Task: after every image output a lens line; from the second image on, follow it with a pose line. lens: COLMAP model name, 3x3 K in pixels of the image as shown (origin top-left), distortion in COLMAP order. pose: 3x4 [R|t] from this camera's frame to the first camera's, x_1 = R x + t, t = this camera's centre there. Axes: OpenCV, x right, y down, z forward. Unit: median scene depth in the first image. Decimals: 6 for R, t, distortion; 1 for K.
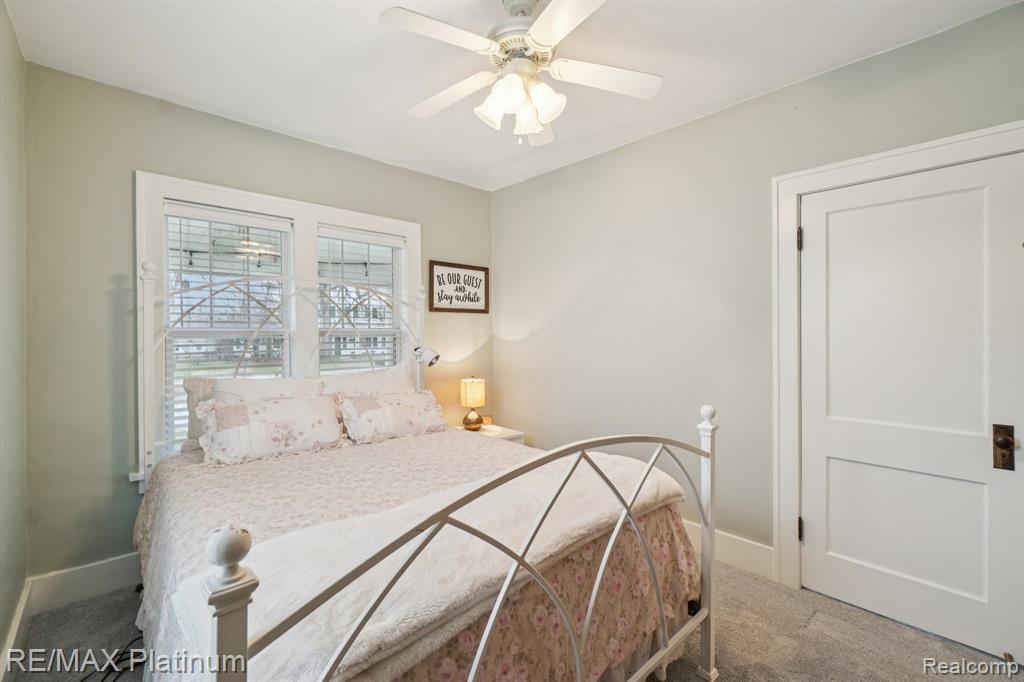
lens RADIAL K [[442.1, 0, 511.7], [0, 442.1, 339.4], [0, 0, 1]] dist [-0.007724, 0.001842]
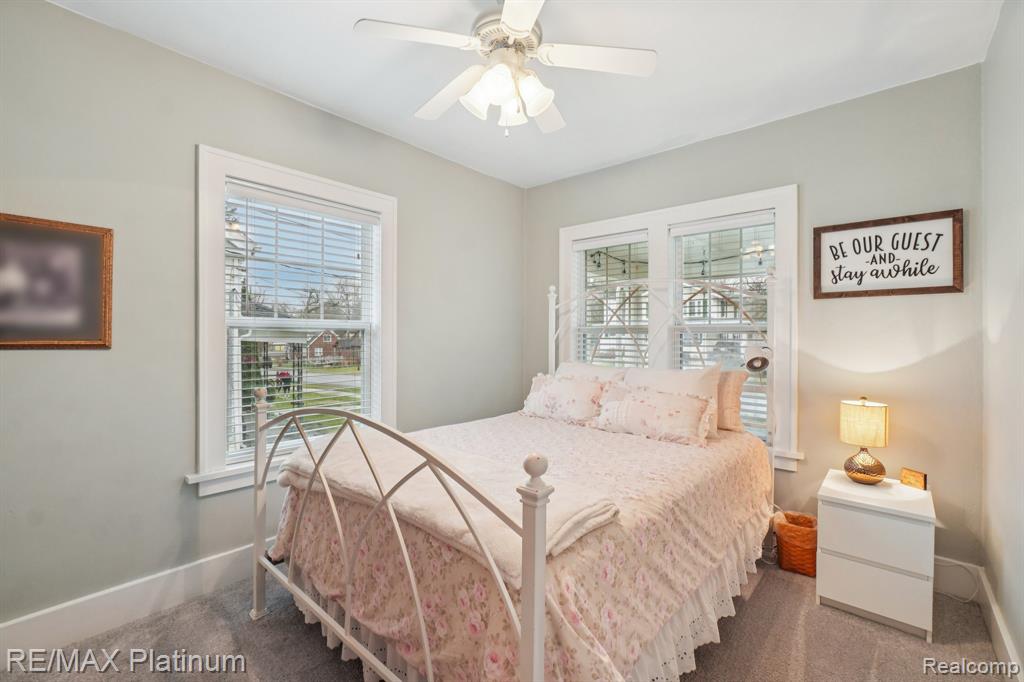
lens RADIAL K [[442.1, 0, 510.8], [0, 442.1, 334.2], [0, 0, 1]] dist [-0.007724, 0.001842]
pose [[0.102084, 0.006225, -0.994756, 0.473386], [-0.013220, 0.999901, 0.004901, -0.002177], [0.994688, 0.012651, 0.102156, 0.425526]]
